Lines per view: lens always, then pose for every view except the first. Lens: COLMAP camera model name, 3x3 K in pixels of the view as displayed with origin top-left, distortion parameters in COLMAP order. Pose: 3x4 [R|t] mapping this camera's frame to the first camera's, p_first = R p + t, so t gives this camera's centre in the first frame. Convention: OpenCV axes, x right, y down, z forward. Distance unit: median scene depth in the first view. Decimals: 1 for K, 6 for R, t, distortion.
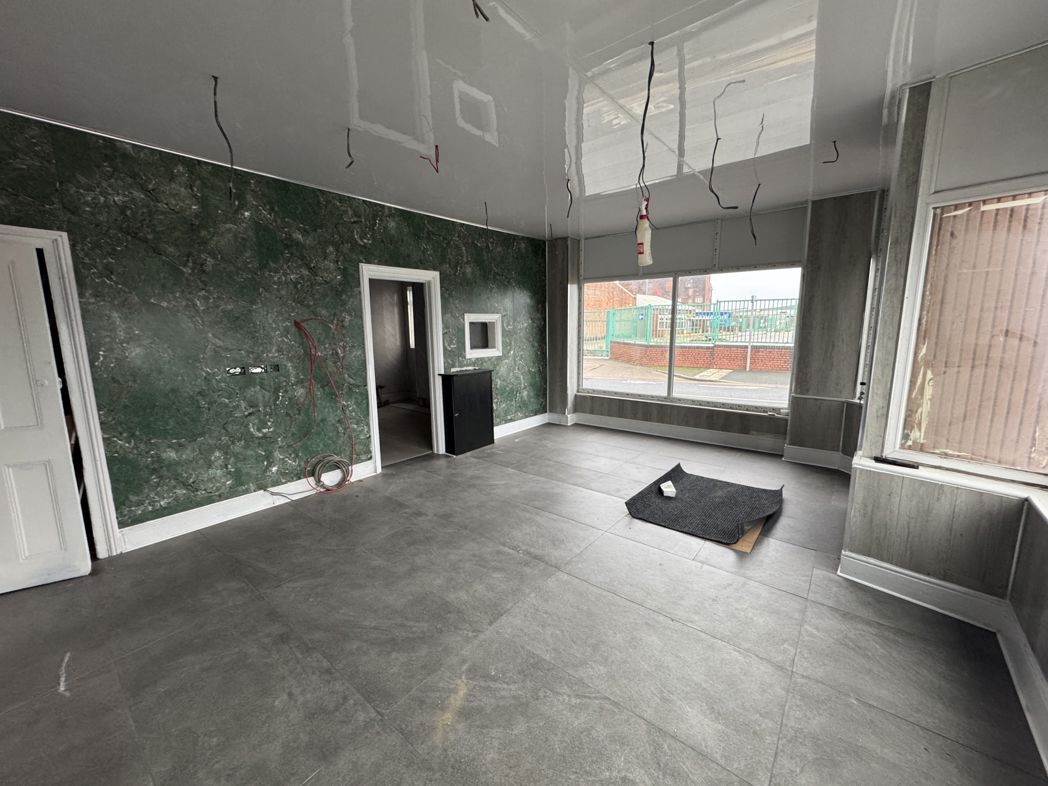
lens RADIAL K [[419.7, 0, 521.8], [0, 419.7, 394.1], [0, 0, 1]] dist [-0.003459, 0.000610]
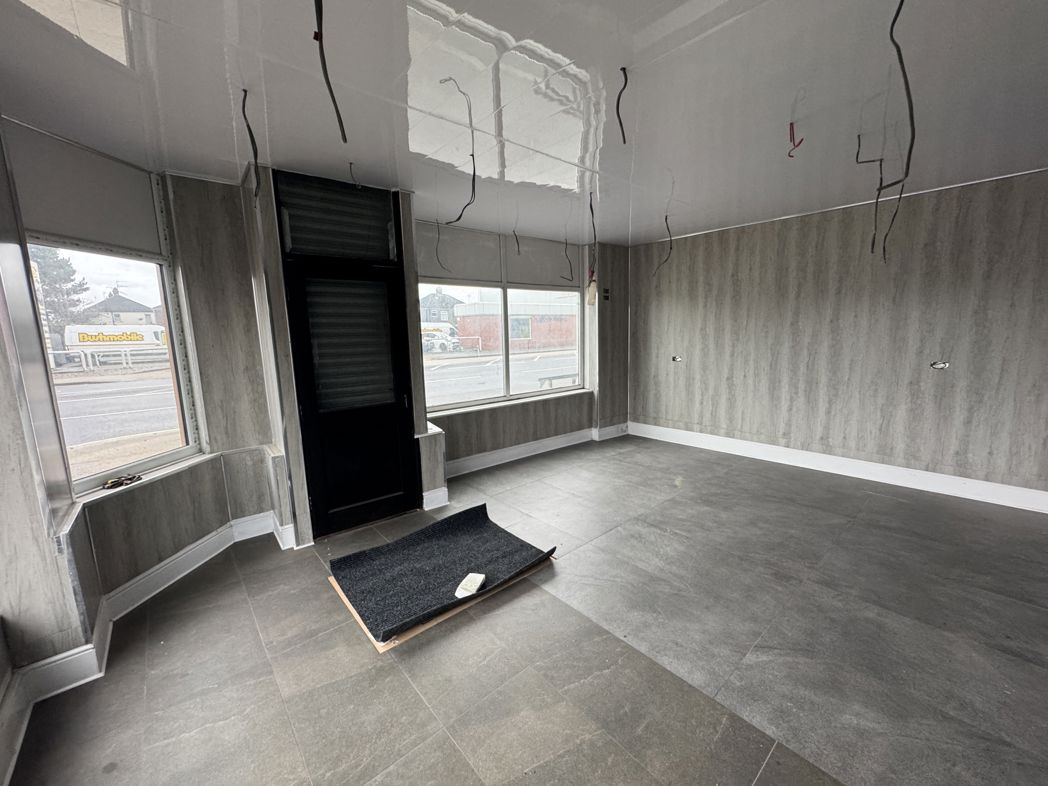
lens RADIAL K [[419.7, 0, 523.7], [0, 419.7, 390.9], [0, 0, 1]] dist [-0.003459, 0.000610]
pose [[-0.983716, 0.012533, 0.179294, 0.168853], [0.067090, 0.951066, 0.301615, -0.346301], [-0.166741, 0.308733, -0.936420, 1.905431]]
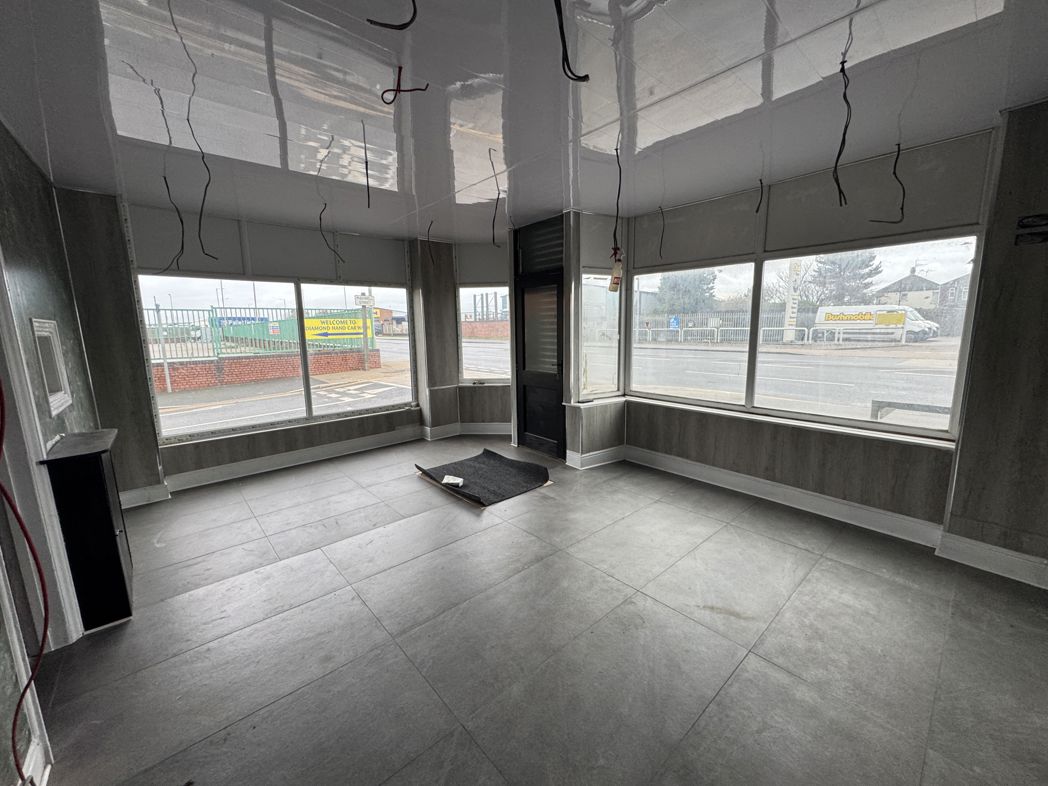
lens RADIAL K [[419.7, 0, 529.1], [0, 419.7, 394.5], [0, 0, 1]] dist [-0.003459, 0.000610]
pose [[0.151129, -0.150407, 0.977005, -0.832716], [0.178564, 0.976252, 0.122669, -0.122735], [-0.972252, 0.155919, 0.174397, 0.715065]]
